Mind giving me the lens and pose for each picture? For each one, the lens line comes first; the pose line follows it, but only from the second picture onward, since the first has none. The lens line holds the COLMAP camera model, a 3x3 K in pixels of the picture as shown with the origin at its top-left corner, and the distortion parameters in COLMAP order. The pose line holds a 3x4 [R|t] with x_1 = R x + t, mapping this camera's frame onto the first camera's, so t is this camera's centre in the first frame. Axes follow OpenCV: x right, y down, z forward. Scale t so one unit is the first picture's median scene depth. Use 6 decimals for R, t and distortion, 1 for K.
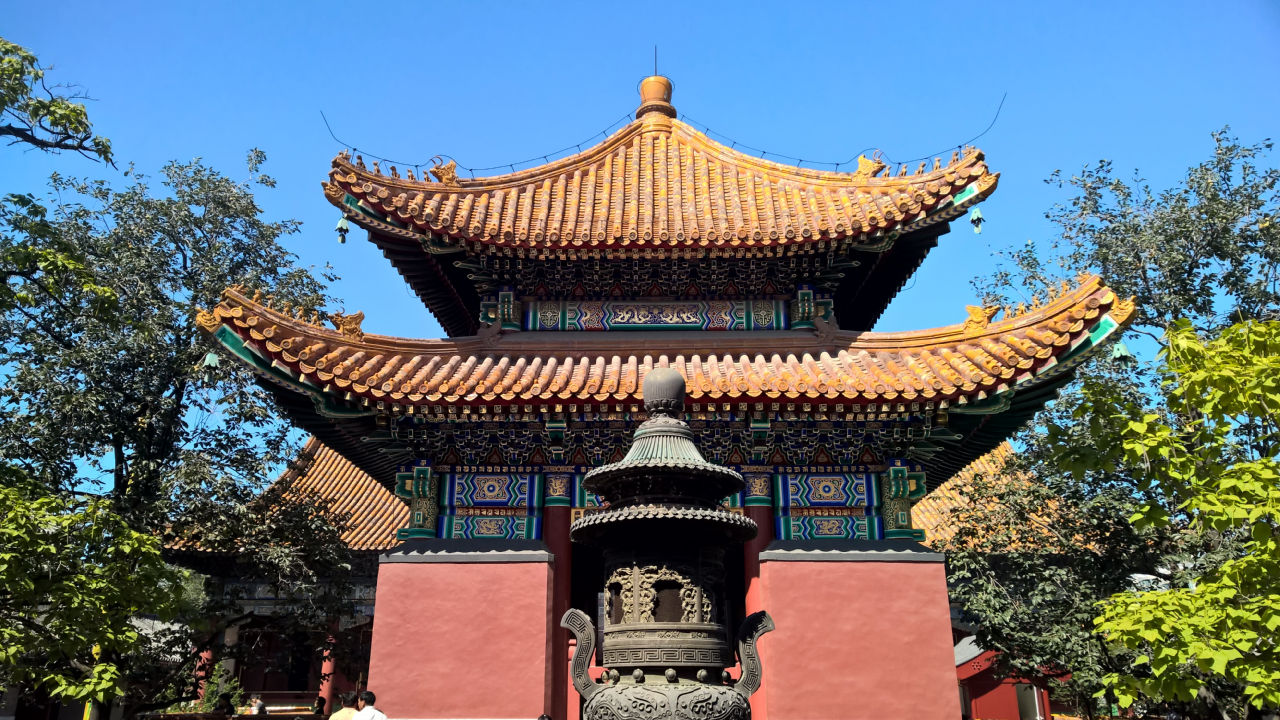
lens RADIAL K [[984.3, 0, 623.7], [0, 984.3, 389.8], [0, 0, 1]] dist [0.096704, -0.145630]
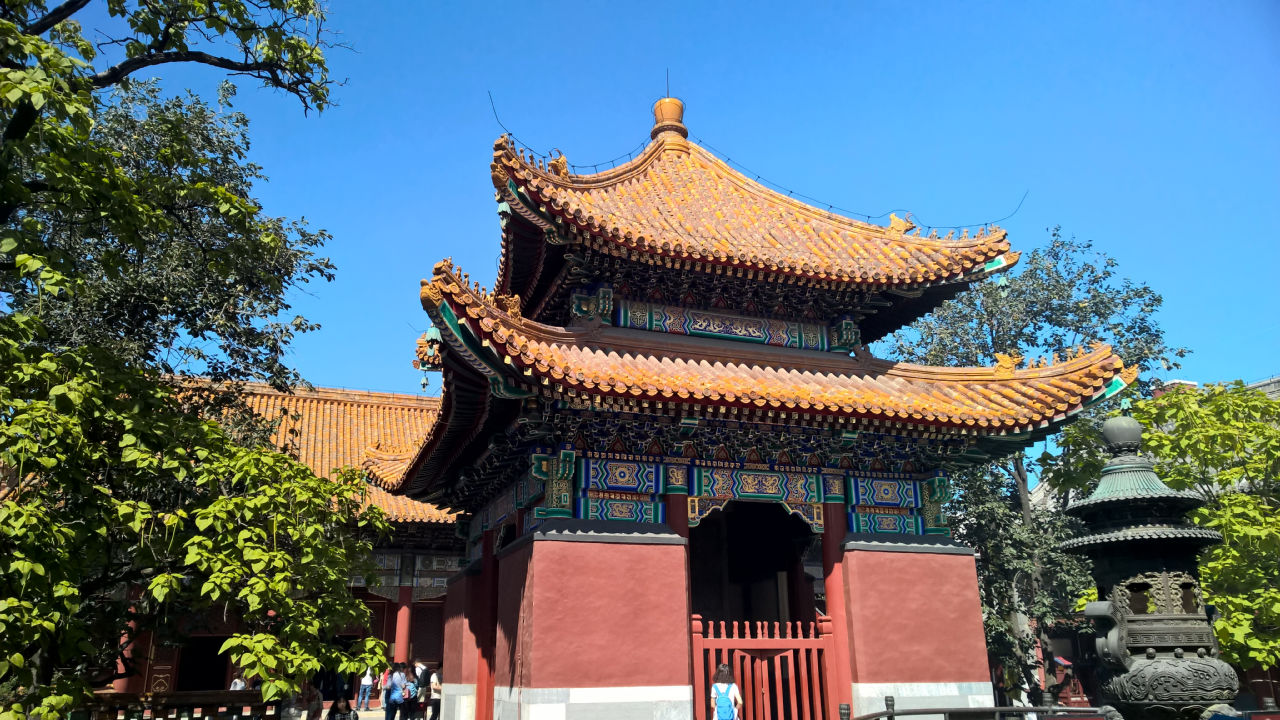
lens RADIAL K [[976.9, 0, 633.5], [0, 976.9, 383.8], [0, 0, 1]] dist [0.091824, -0.102287]
pose [[0.919793, 0.092470, 0.381353, -0.541732], [-0.099472, 0.995039, -0.001358, 0.001555], [-0.379587, -0.036685, 0.924428, 0.012006]]
